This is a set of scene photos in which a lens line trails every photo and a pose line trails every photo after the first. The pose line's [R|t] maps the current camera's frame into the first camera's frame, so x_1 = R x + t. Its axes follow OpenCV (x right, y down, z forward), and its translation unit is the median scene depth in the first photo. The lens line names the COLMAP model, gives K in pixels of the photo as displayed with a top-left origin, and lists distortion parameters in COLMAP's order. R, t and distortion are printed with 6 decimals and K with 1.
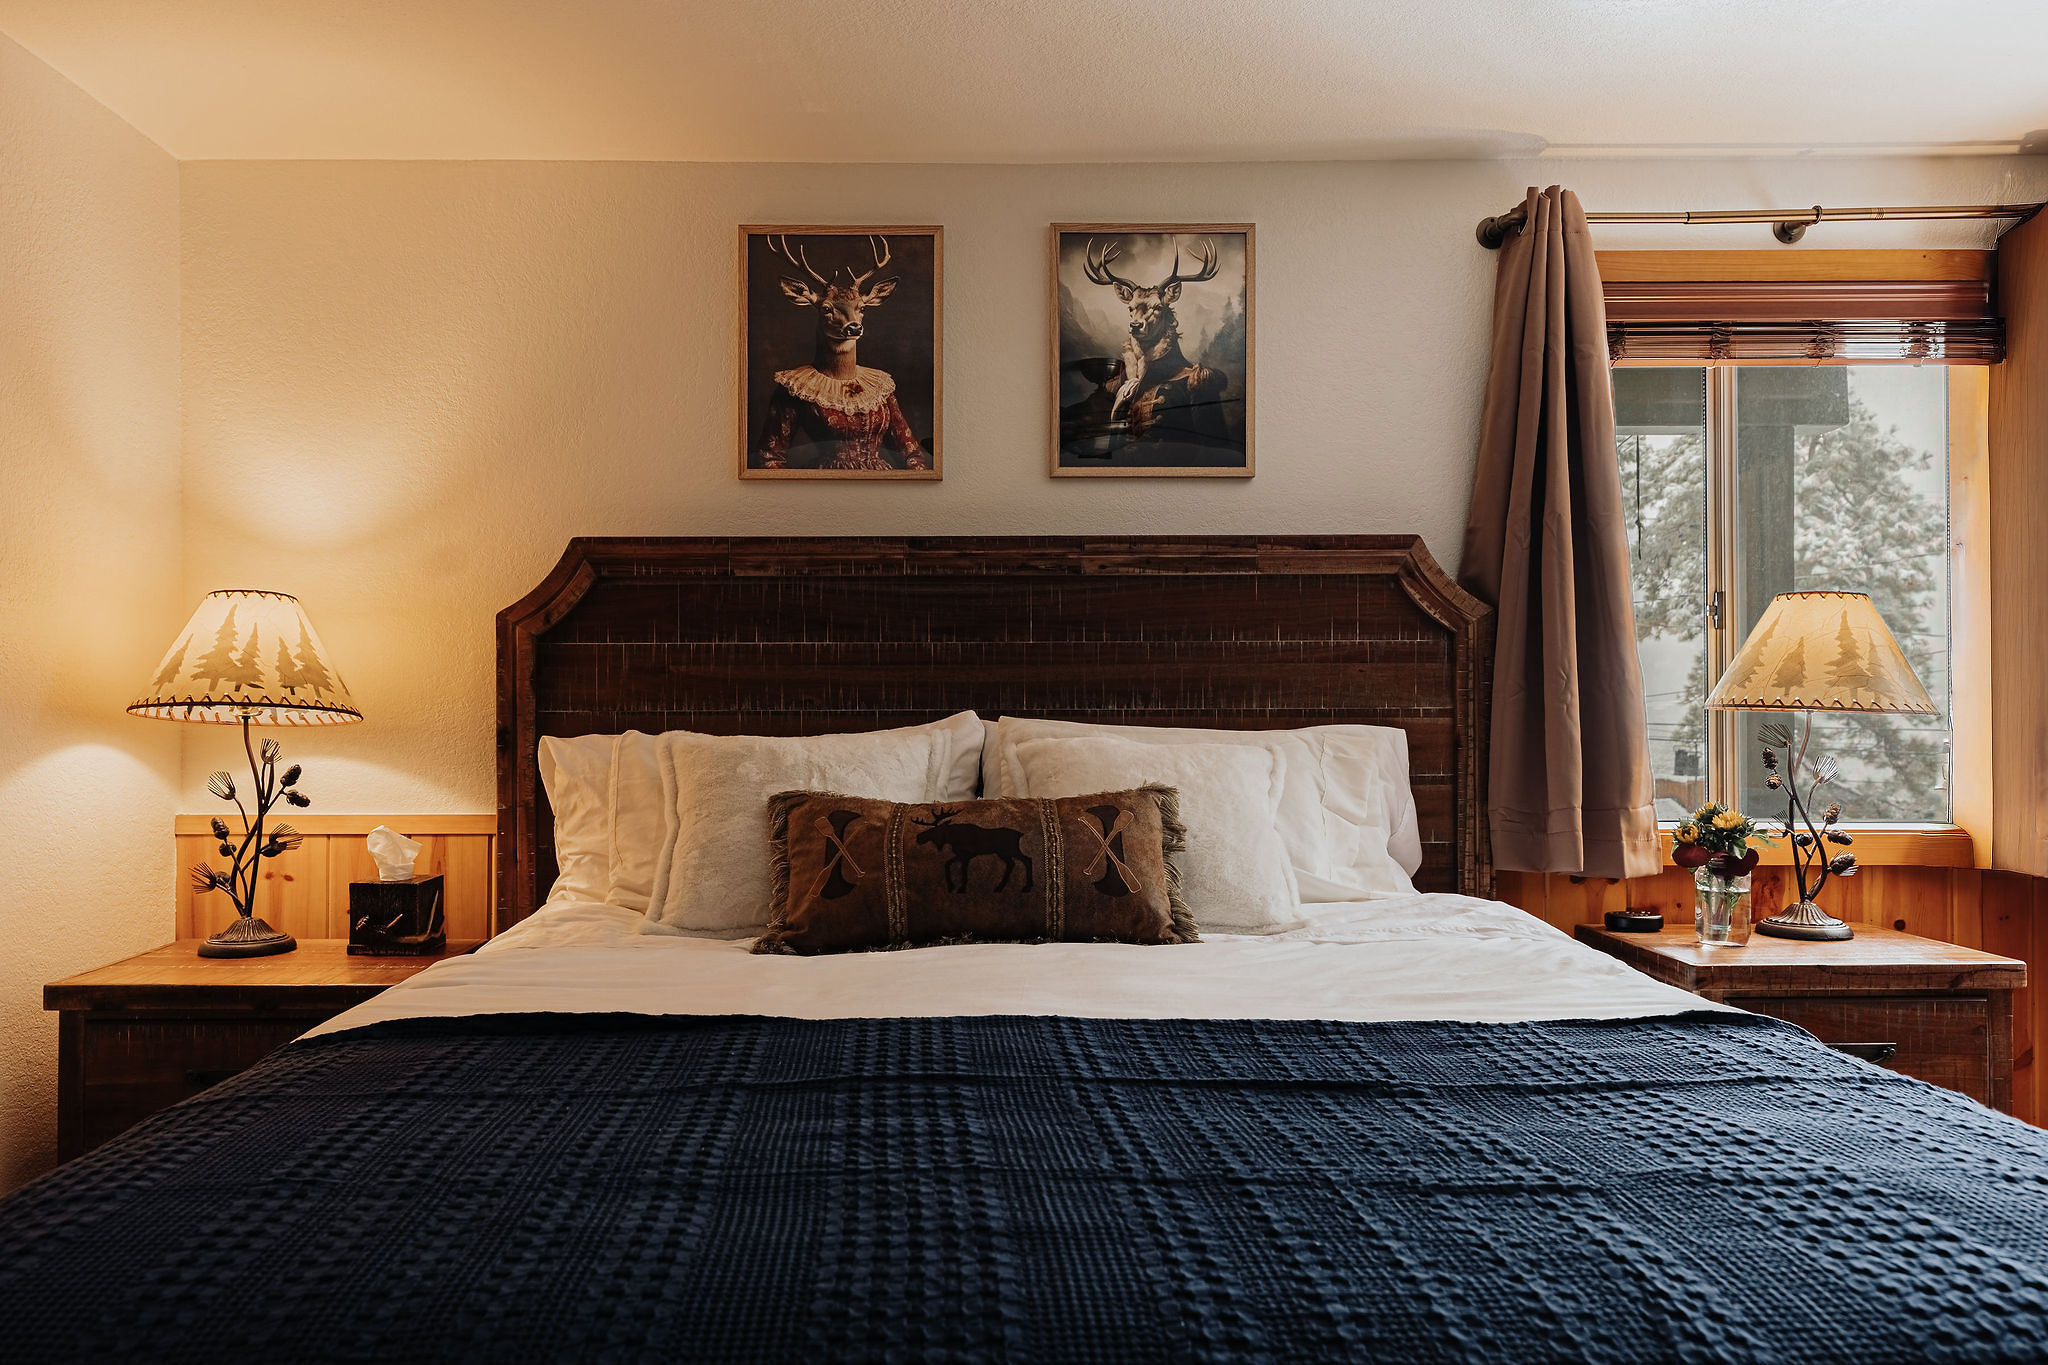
lens RADIAL K [[1482.8, 0, 1024.0], [0, 1482.8, 682.5], [0, 0, 1]] dist [0.015396, 0.002897]
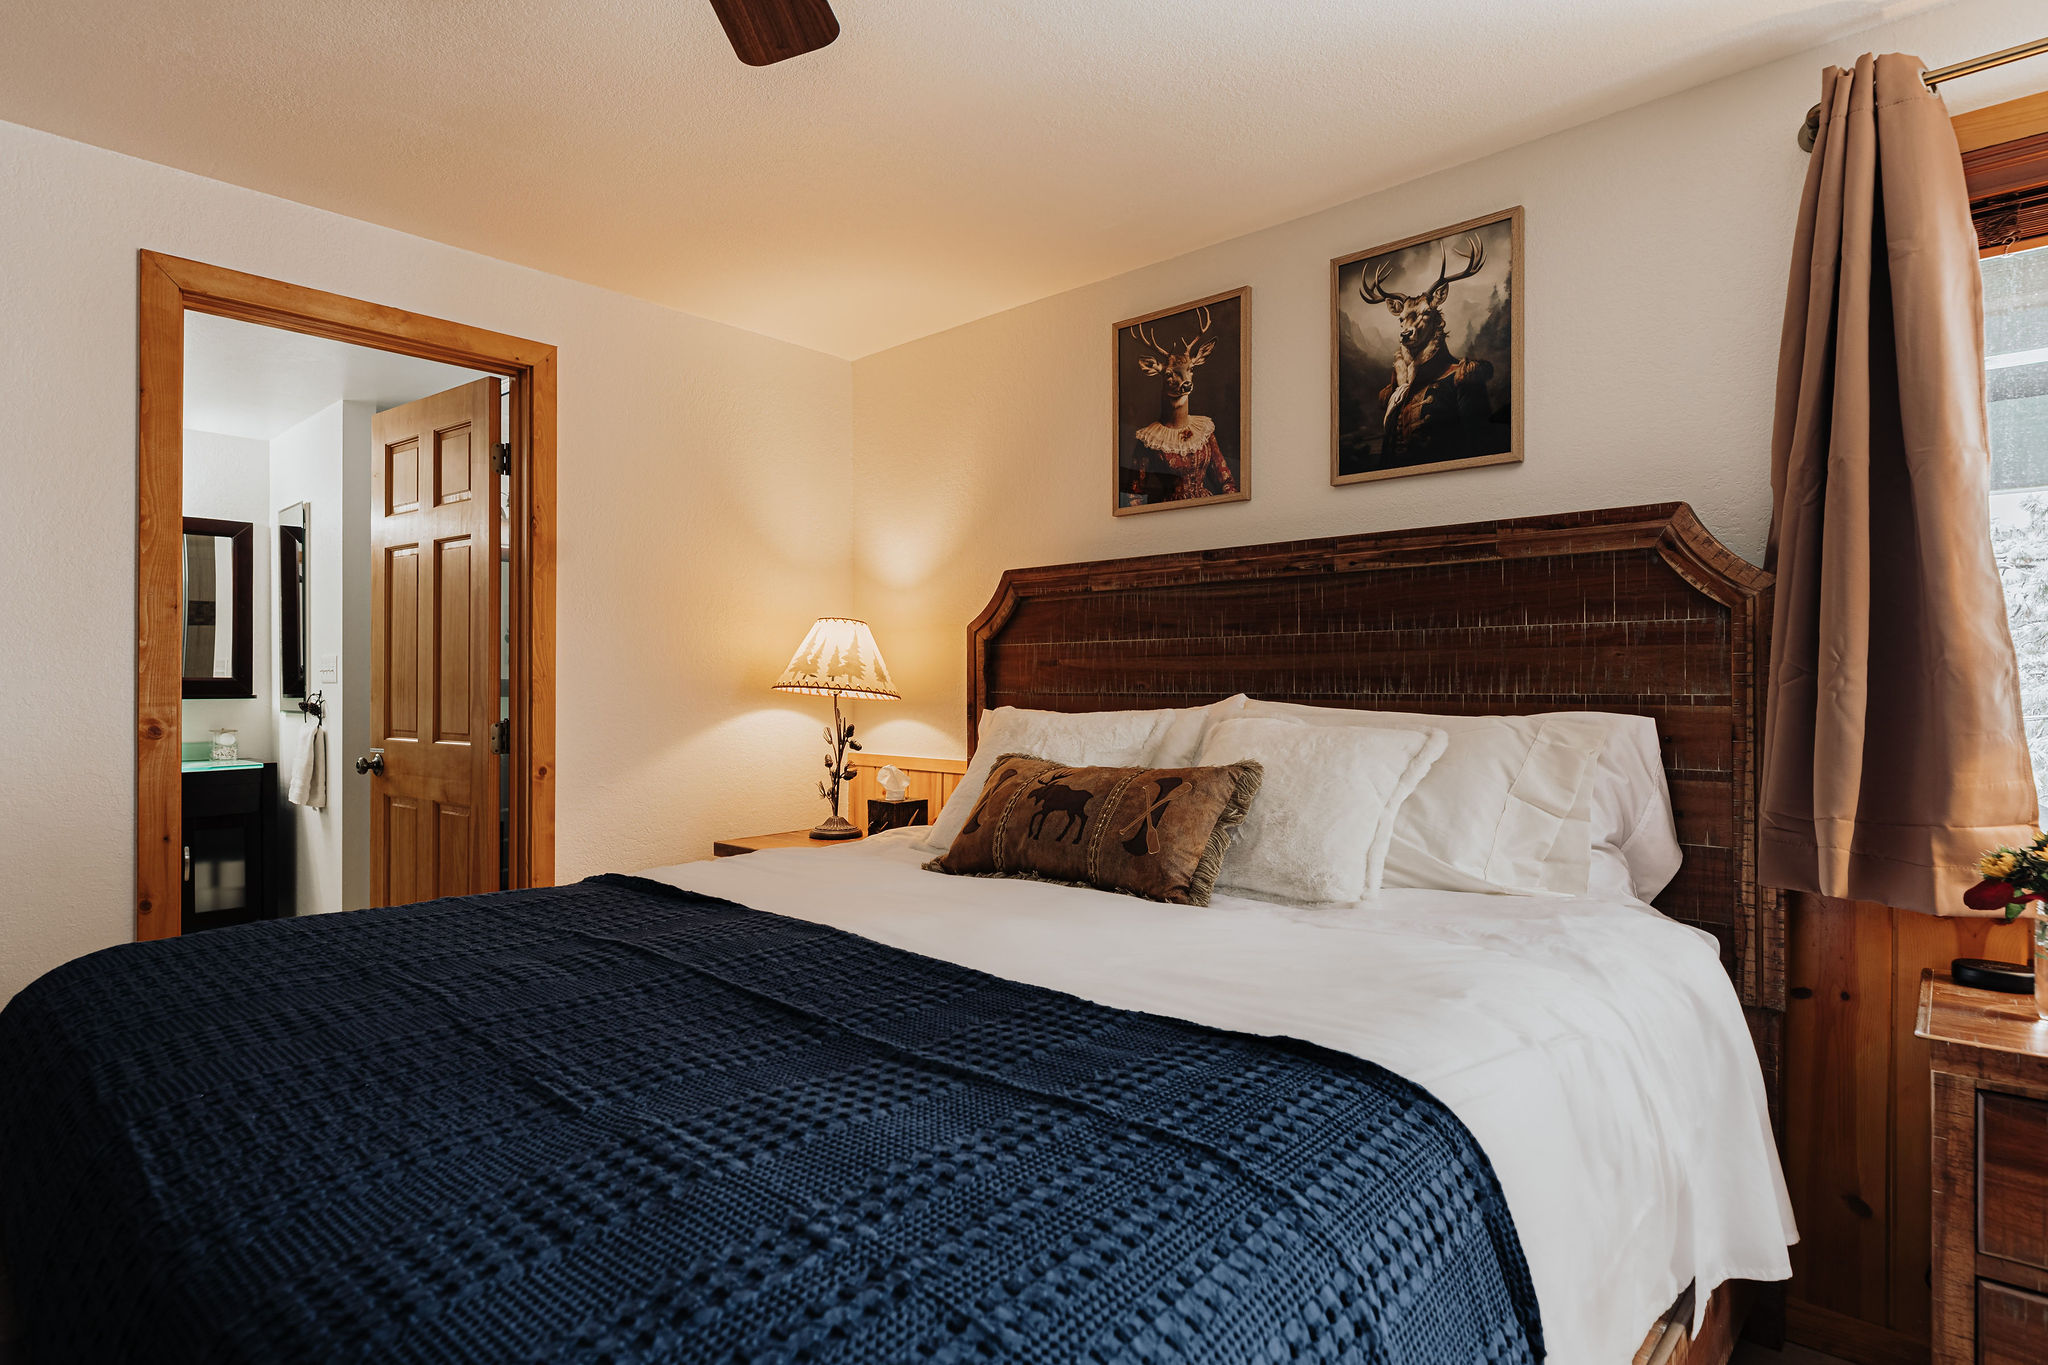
lens RADIAL K [[1125.5, 0, 1024.0], [0, 1125.5, 682.5], [0, 0, 1]] dist [-0.006273, 0.000704]
pose [[0.712239, 0.000053, -0.701937, 0.457979], [0.007494, 0.999942, 0.007679, 0.001615], [0.701897, -0.010729, 0.712198, 0.235100]]
